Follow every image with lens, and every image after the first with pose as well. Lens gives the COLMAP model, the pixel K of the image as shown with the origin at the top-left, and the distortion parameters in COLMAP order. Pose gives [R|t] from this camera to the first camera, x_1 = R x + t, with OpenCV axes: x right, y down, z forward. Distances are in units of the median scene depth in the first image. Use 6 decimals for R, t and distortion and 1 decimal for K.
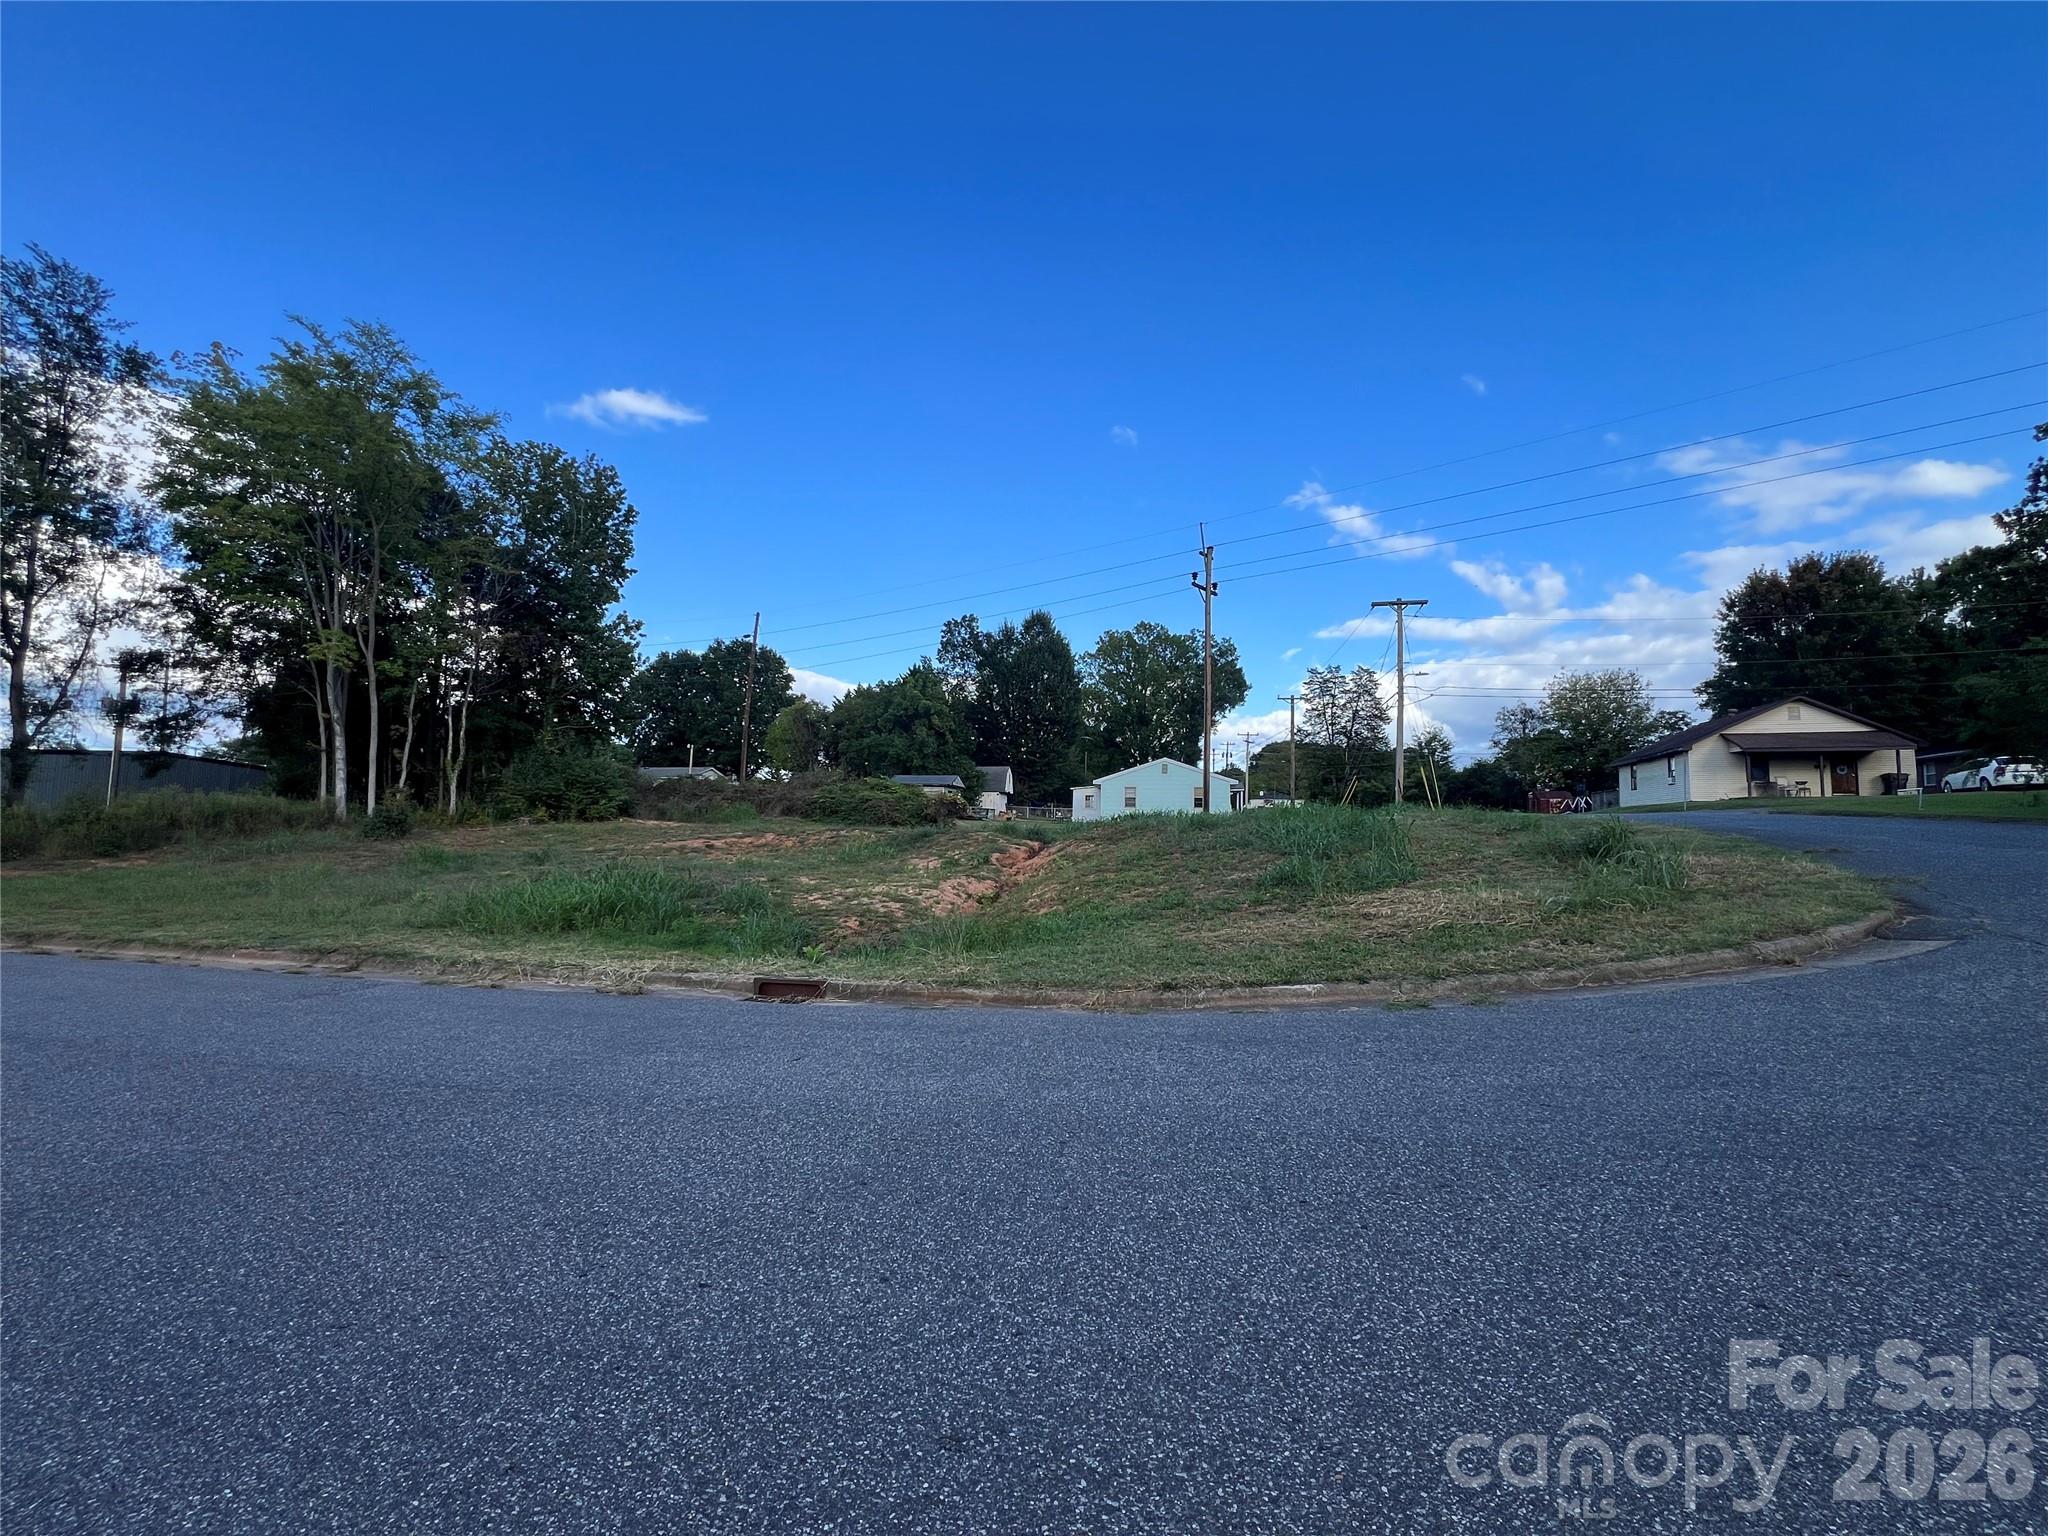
lens RADIAL K [[825.2, 0, 1043.8], [0, 825.2, 768.6], [0, 0, 1]] dist [-0.002424, 0.001649]
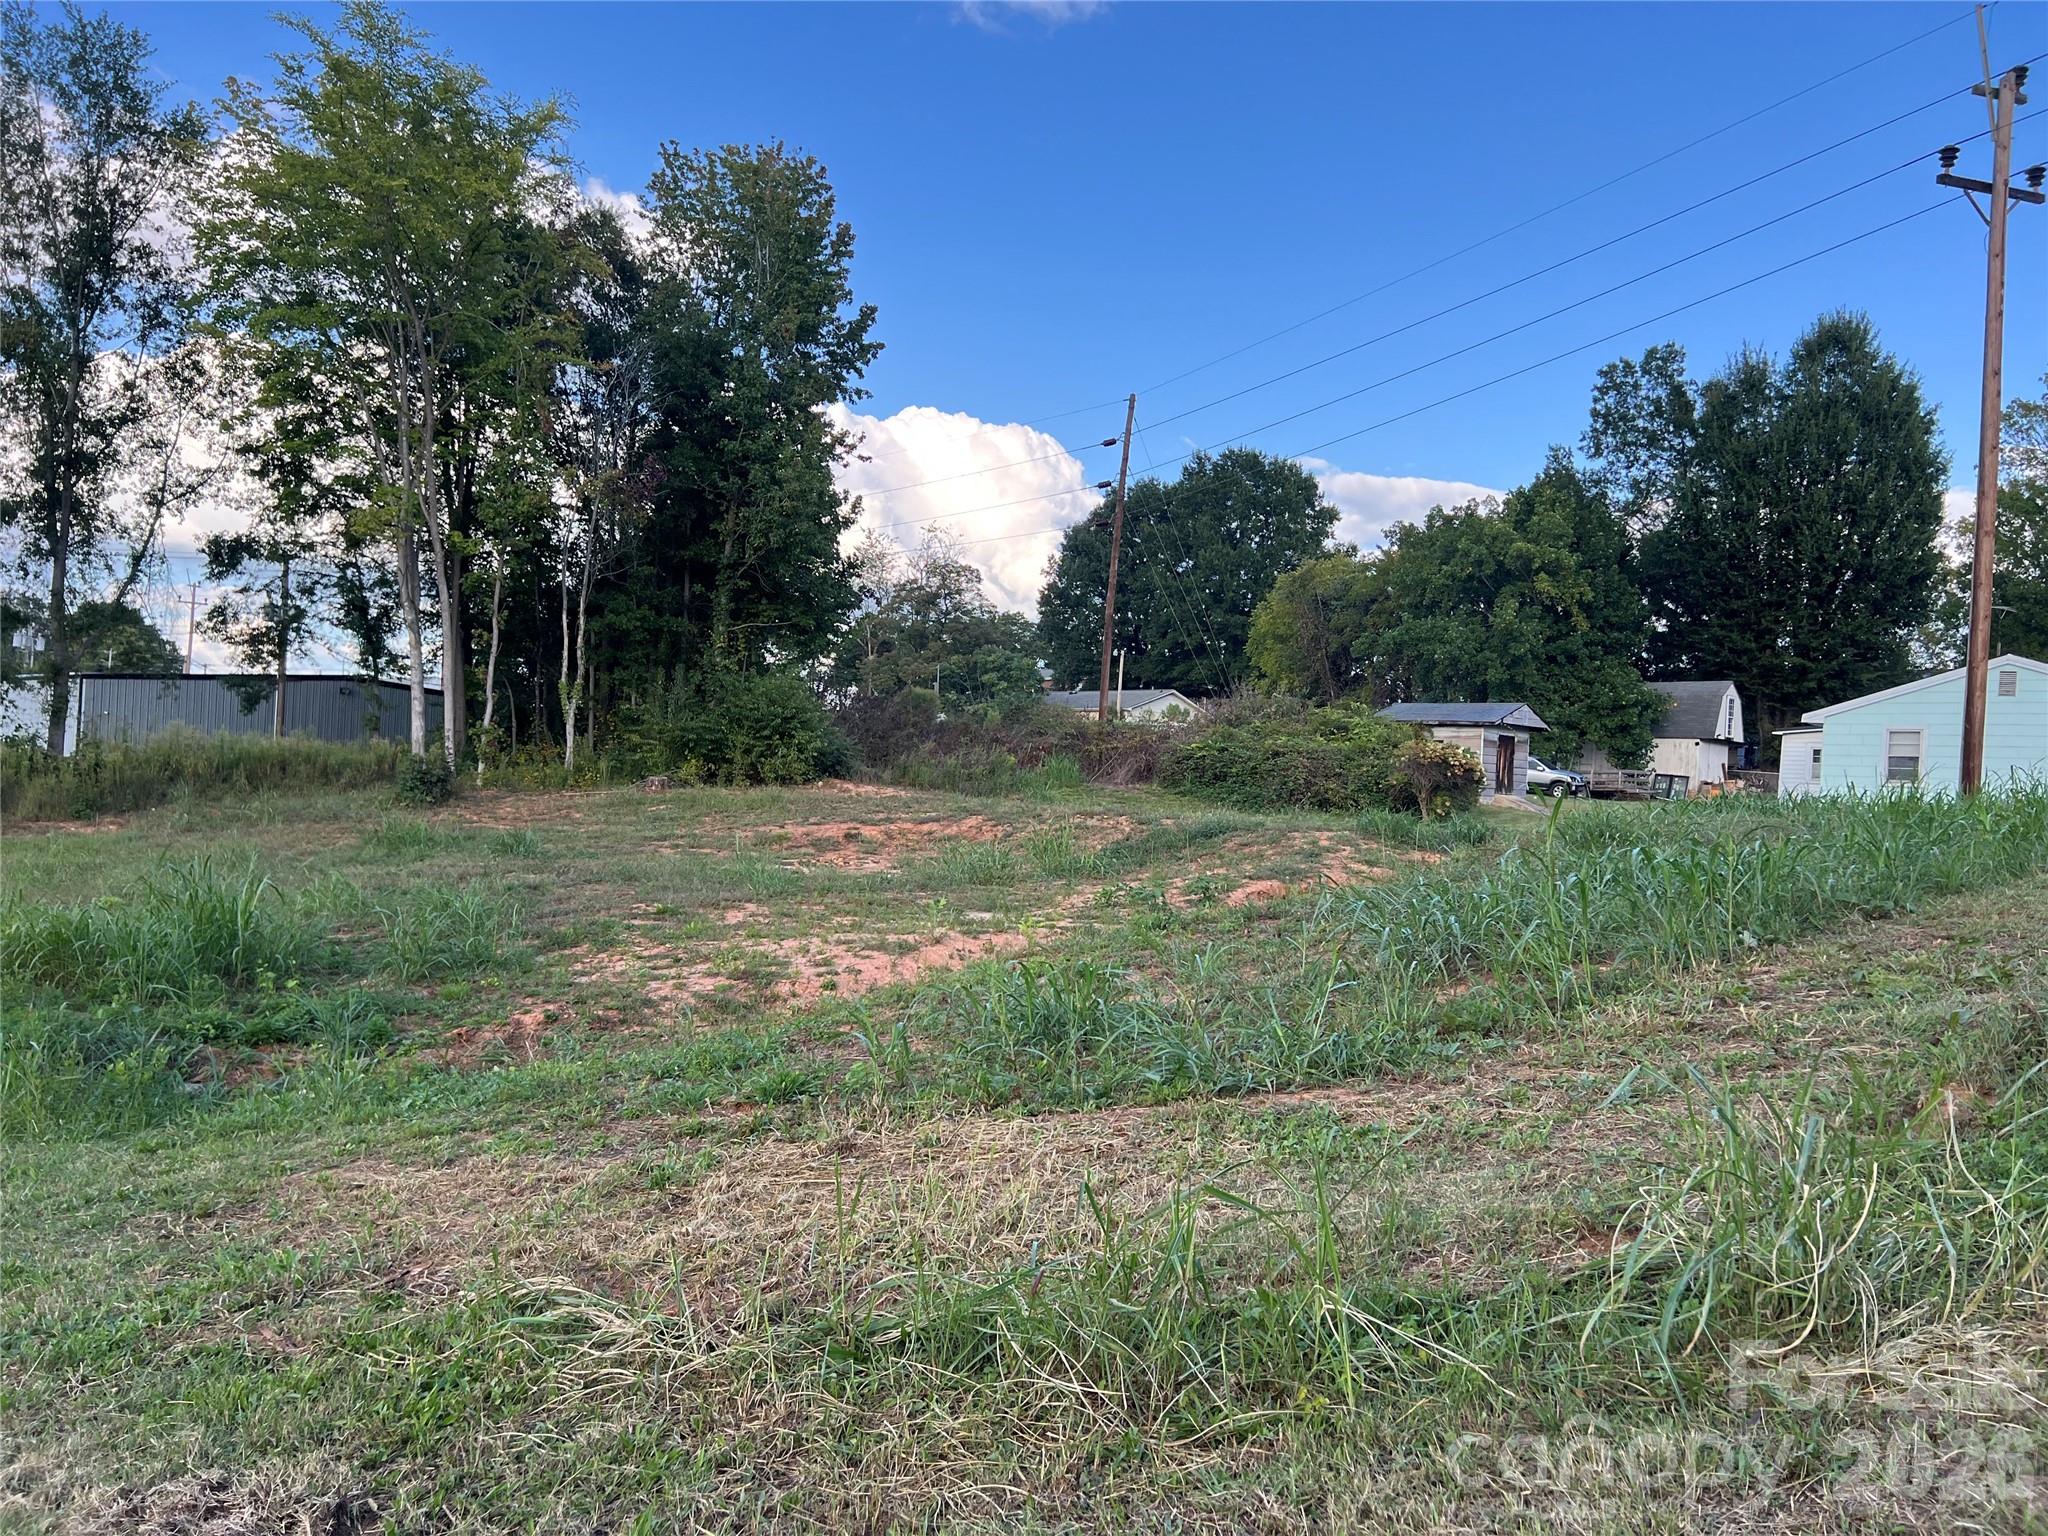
lens RADIAL K [[1562.1, 0, 1019.6], [0, 1562.1, 787.6], [0, 0, 1]] dist [0.067022, -0.071438]
pose [[0.838302, 0.026941, -0.544541, 0.273382], [0.007137, 0.998150, 0.060371, -0.000866], [0.545160, -0.054495, 0.836559, 0.213010]]
